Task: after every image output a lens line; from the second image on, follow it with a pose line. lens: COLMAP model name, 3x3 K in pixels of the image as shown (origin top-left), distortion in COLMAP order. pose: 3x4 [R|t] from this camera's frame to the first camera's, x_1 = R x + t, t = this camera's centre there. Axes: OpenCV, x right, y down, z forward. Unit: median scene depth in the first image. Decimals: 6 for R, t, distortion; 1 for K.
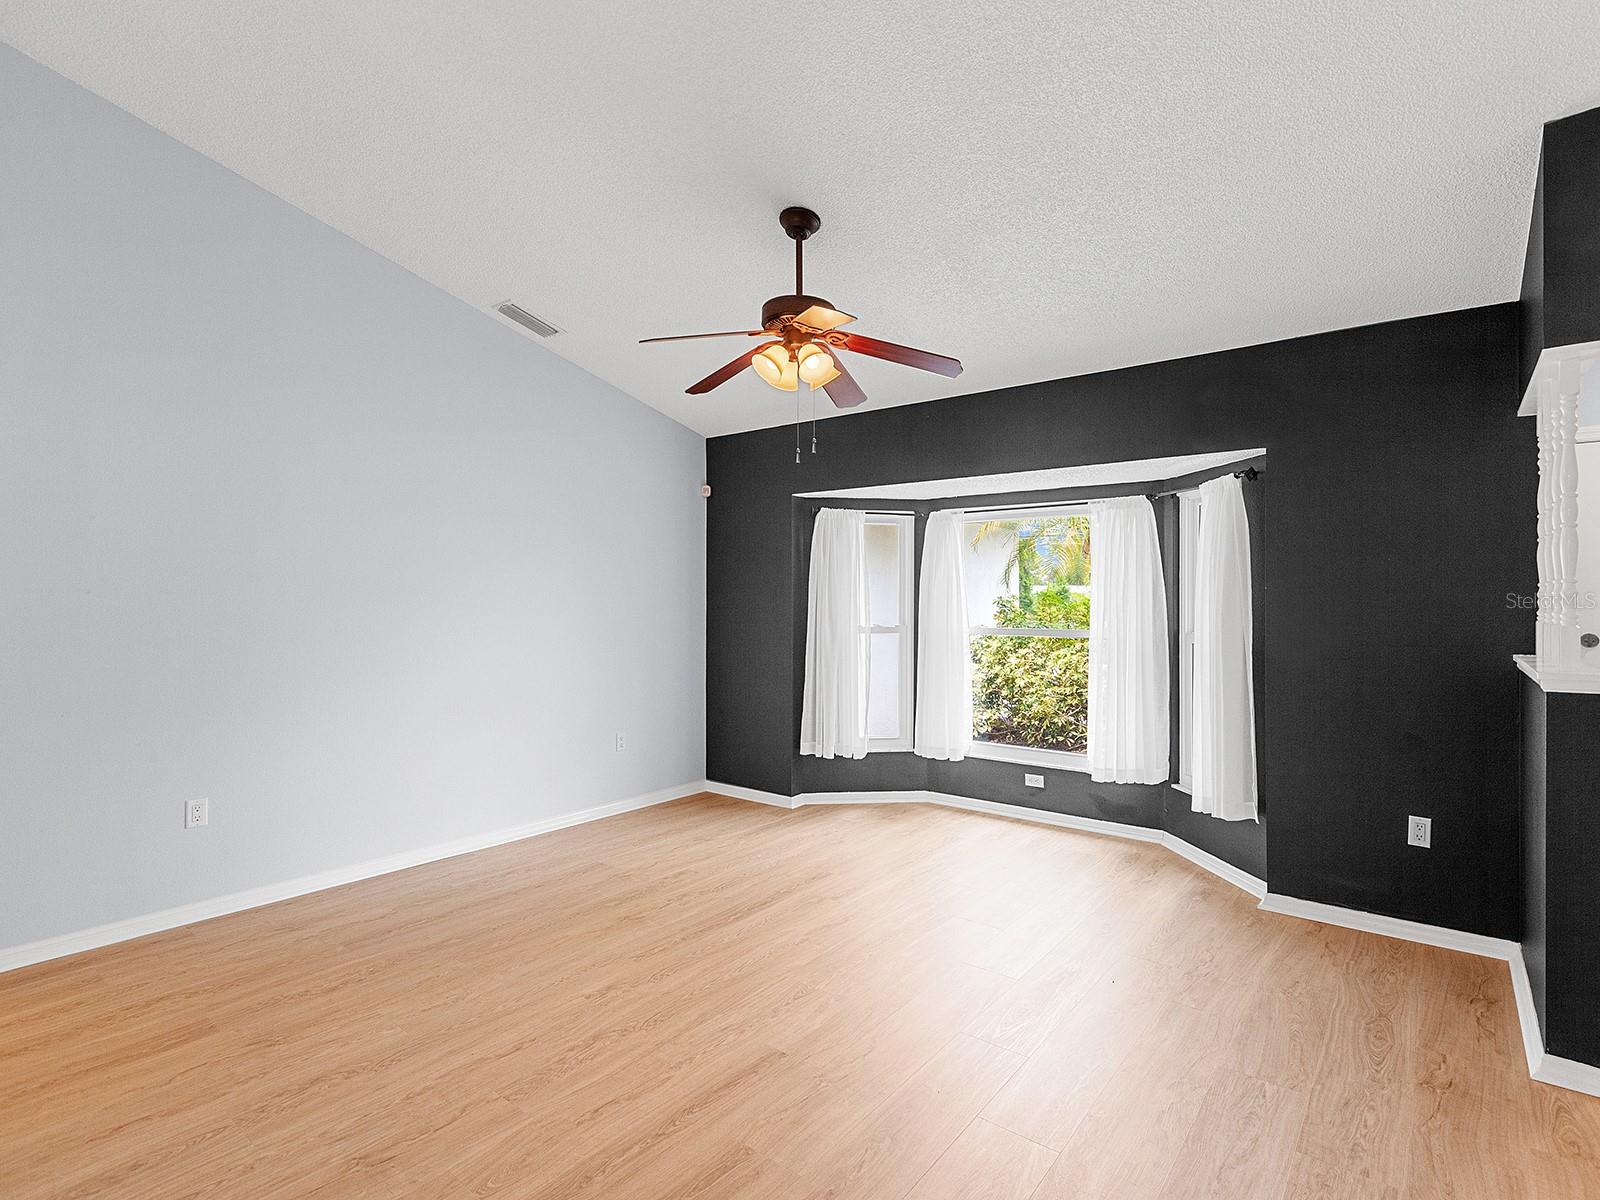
lens RADIAL K [[797.1, 0, 810.6], [0, 797.1, 595.7], [0, 0, 1]] dist [-0.000262, 0.000140]
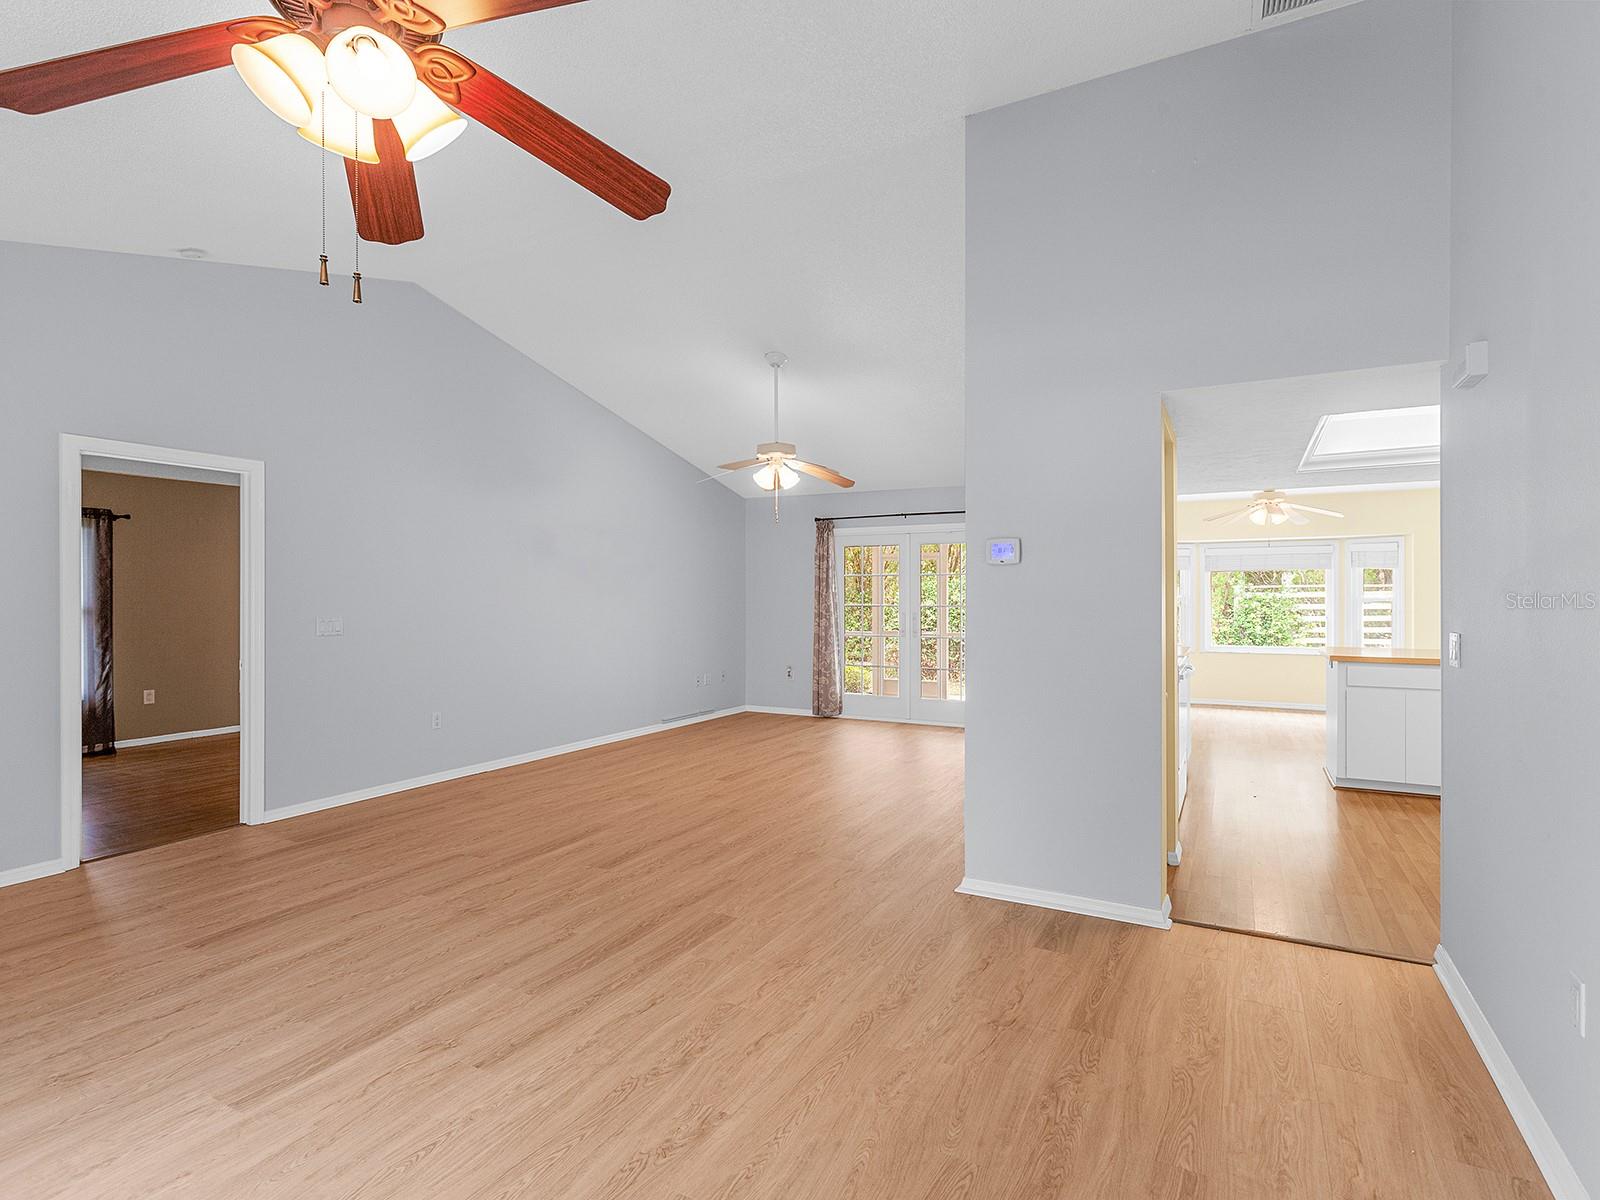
lens RADIAL K [[797.1, 0, 810.6], [0, 797.1, 595.7], [0, 0, 1]] dist [-0.000262, 0.000140]
pose [[-0.985173, 0.001105, -0.171559, -0.141026], [0.001896, 0.999988, -0.004448, 0.006392], [0.171552, -0.004708, -0.985164, 1.073466]]
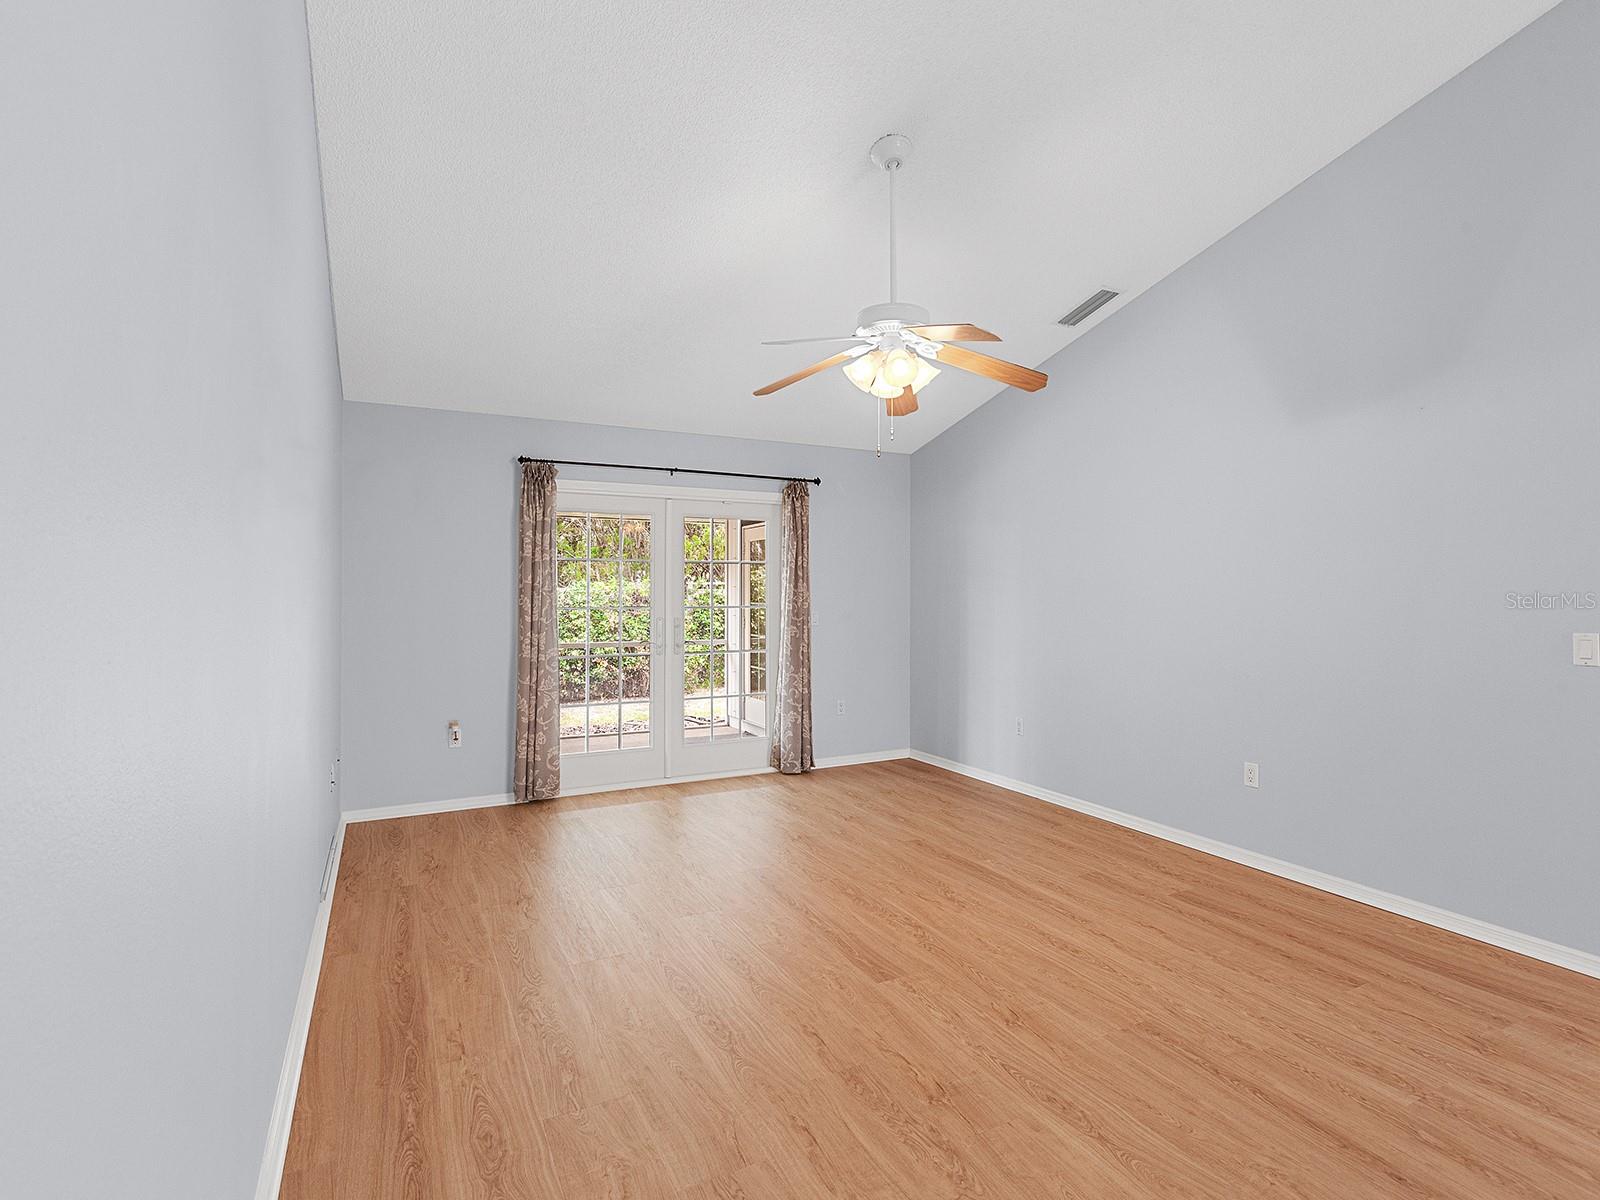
lens RADIAL K [[805.4, 0, 815.2], [0, 805.4, 585.8], [0, 0, 1]] dist [0.000422, 0.000610]
pose [[-0.405307, -0.007693, -0.914148, 0.380997], [0.001481, 0.999958, -0.009072, -0.000151], [0.914179, -0.005031, -0.405279, -0.032239]]
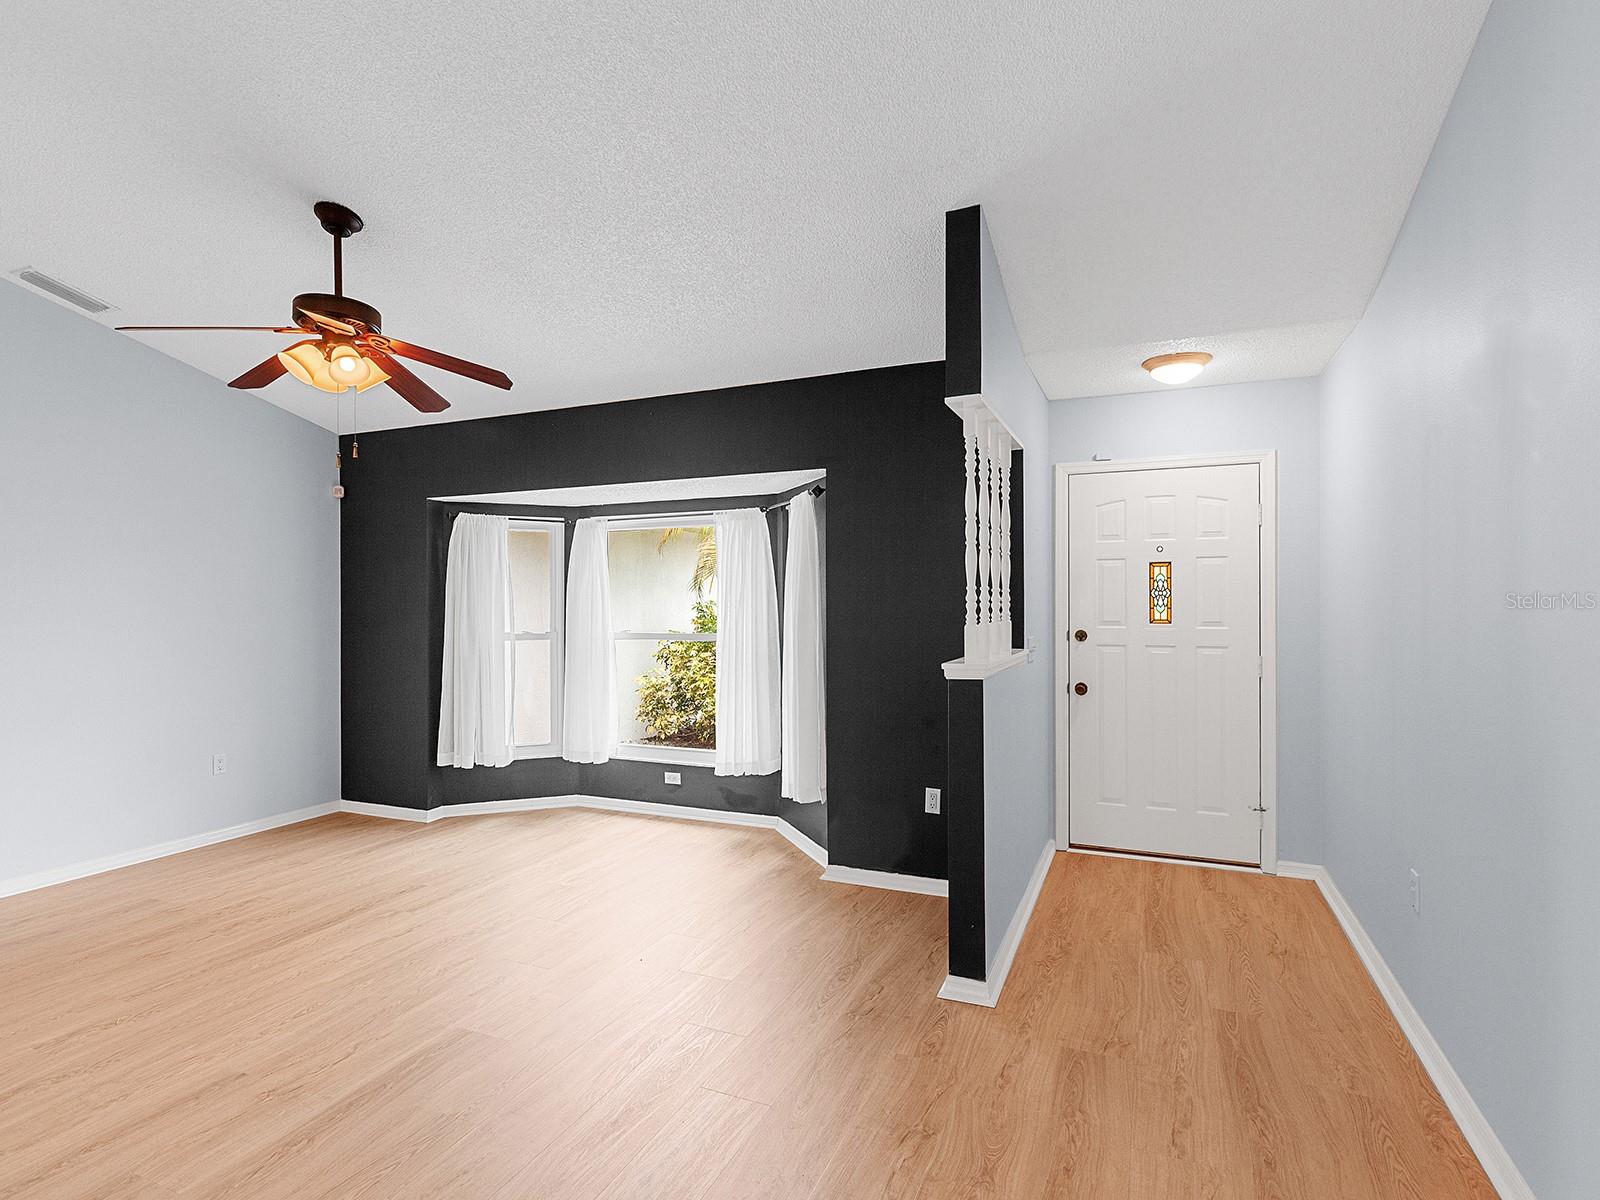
lens RADIAL K [[799.3, 0, 812.8], [0, 799.3, 603.1], [0, 0, 1]] dist [0.000154, 0.000263]
pose [[0.965775, -0.006101, 0.259311, 0.206874], [0.005165, 0.999977, 0.004292, -0.001393], [-0.259332, -0.002806, 0.965784, -0.066205]]
